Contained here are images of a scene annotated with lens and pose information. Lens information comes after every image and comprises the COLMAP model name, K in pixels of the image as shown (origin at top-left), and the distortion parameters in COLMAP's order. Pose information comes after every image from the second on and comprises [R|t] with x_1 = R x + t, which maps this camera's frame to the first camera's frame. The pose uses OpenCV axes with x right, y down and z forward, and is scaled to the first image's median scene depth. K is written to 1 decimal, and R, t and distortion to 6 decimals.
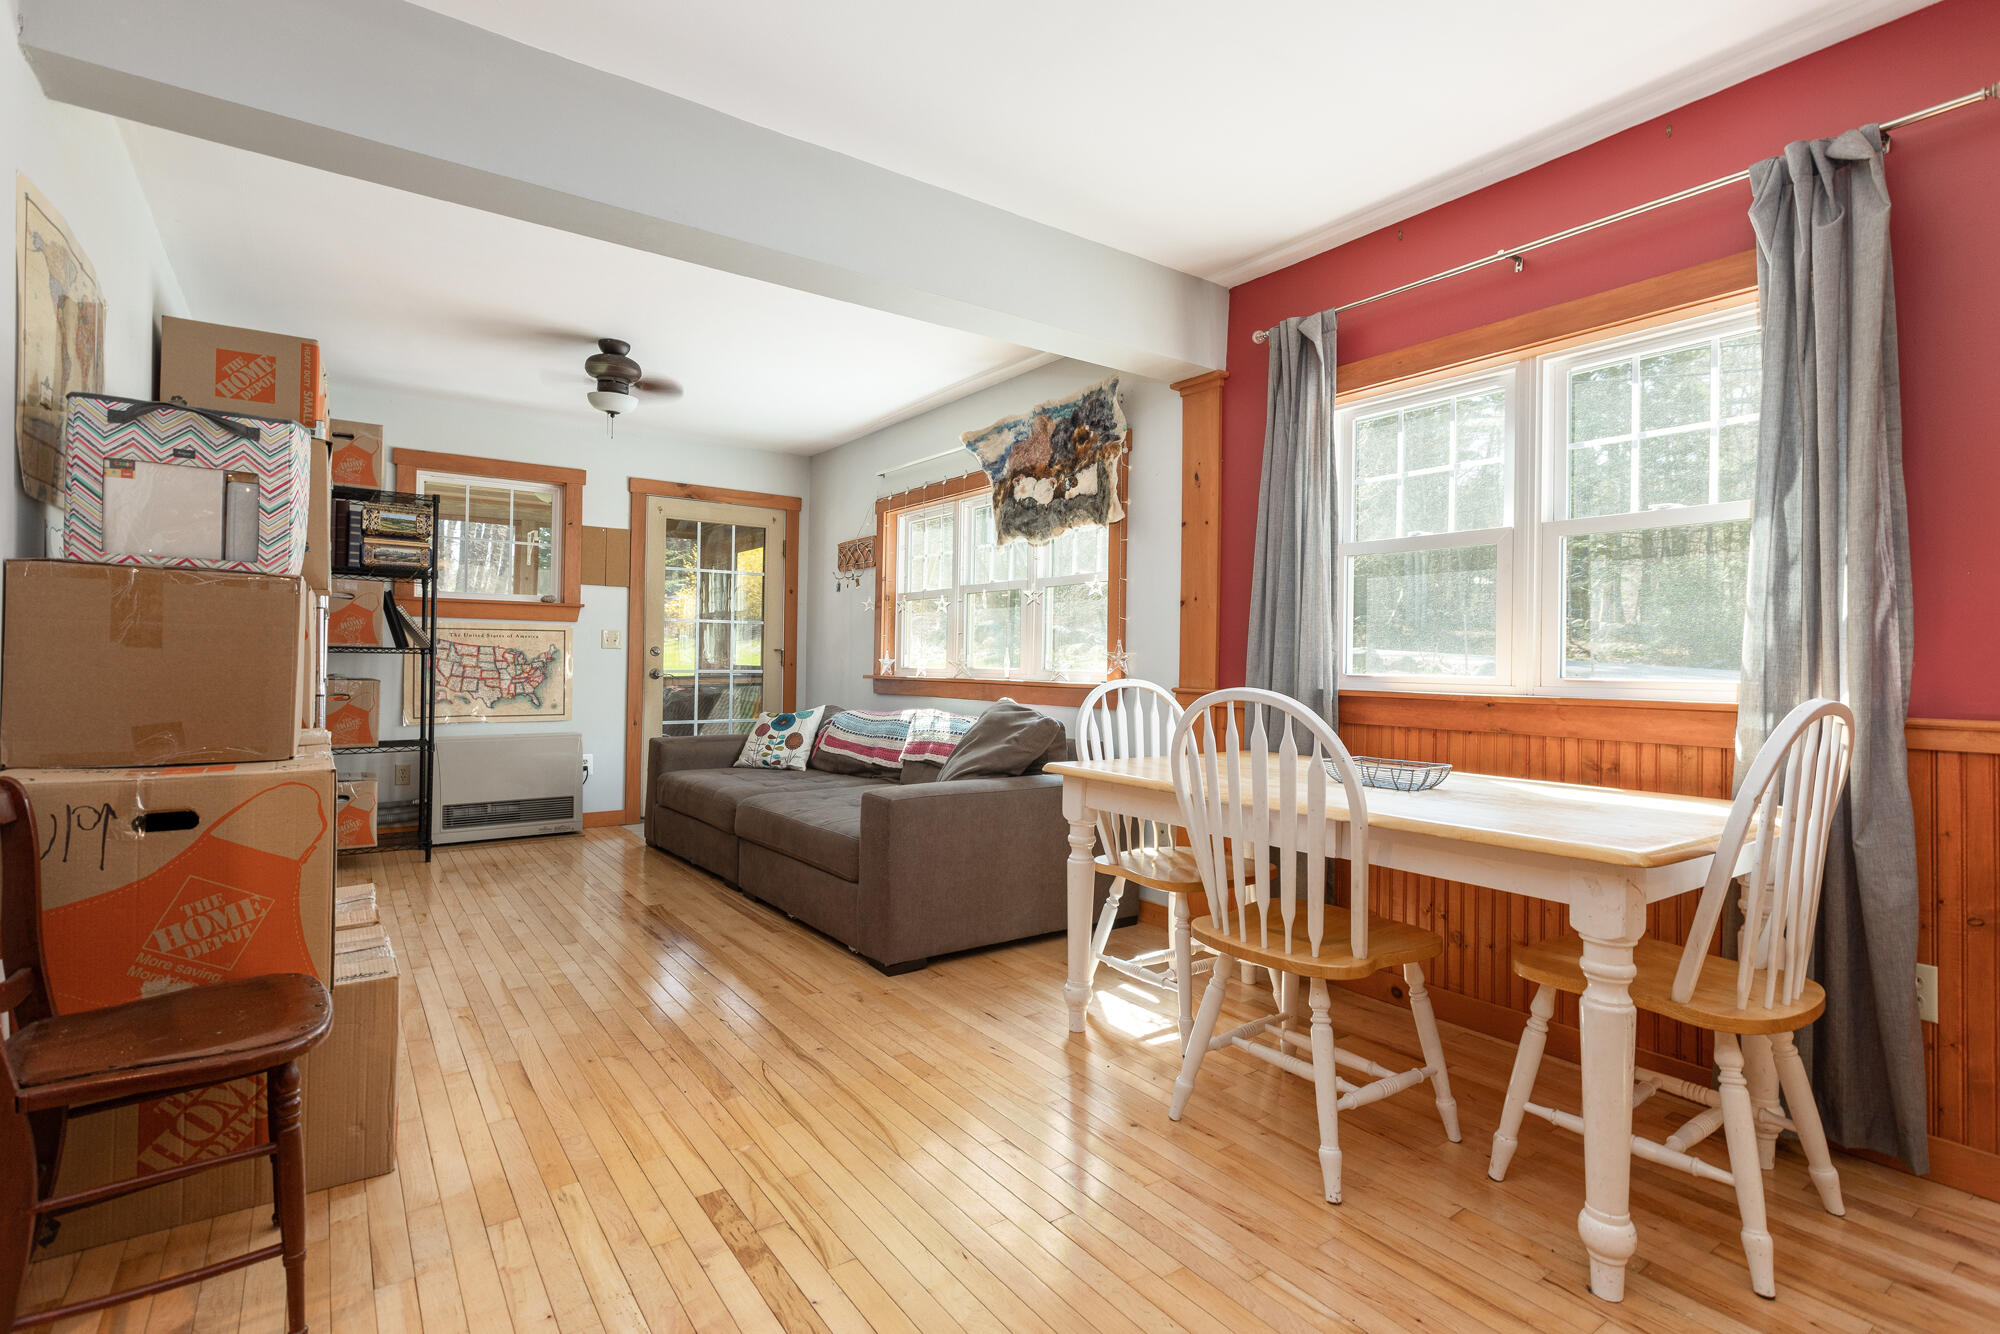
lens RADIAL K [[932.5, 0, 1003.6], [0, 932.5, 651.9], [0, 0, 1]] dist [-0.001093, 0.000371]
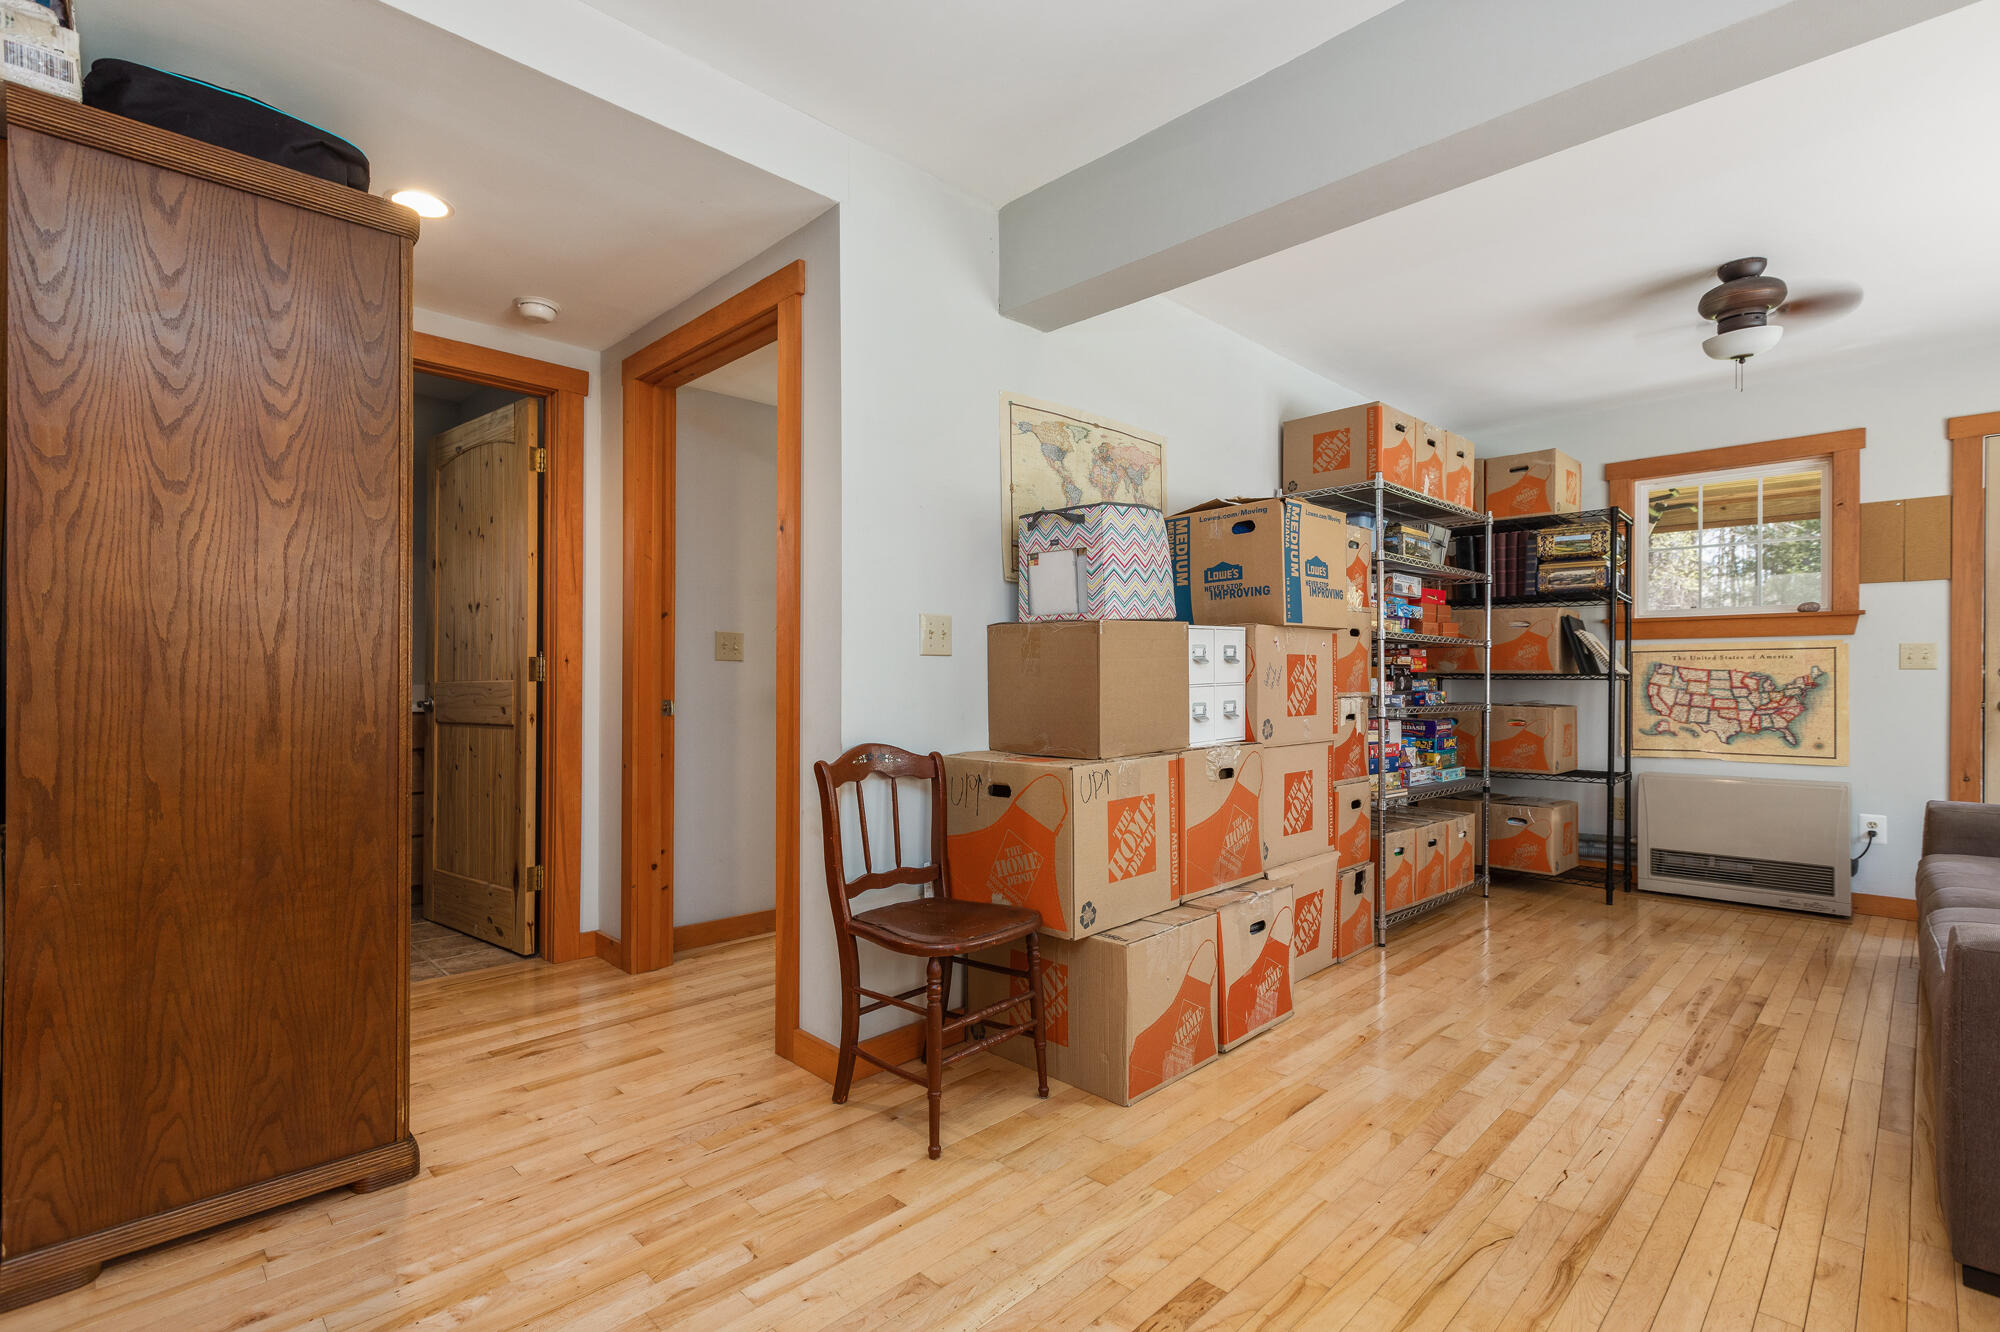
lens RADIAL K [[932.5, 0, 1004.0], [0, 932.5, 683.9], [0, 0, 1]] dist [-0.001093, 0.000371]
pose [[0.161557, -0.009114, -0.986821, 0.203451], [0.010671, 0.999915, -0.007488, 0.006619], [0.986806, -0.009321, 0.161641, 0.257947]]
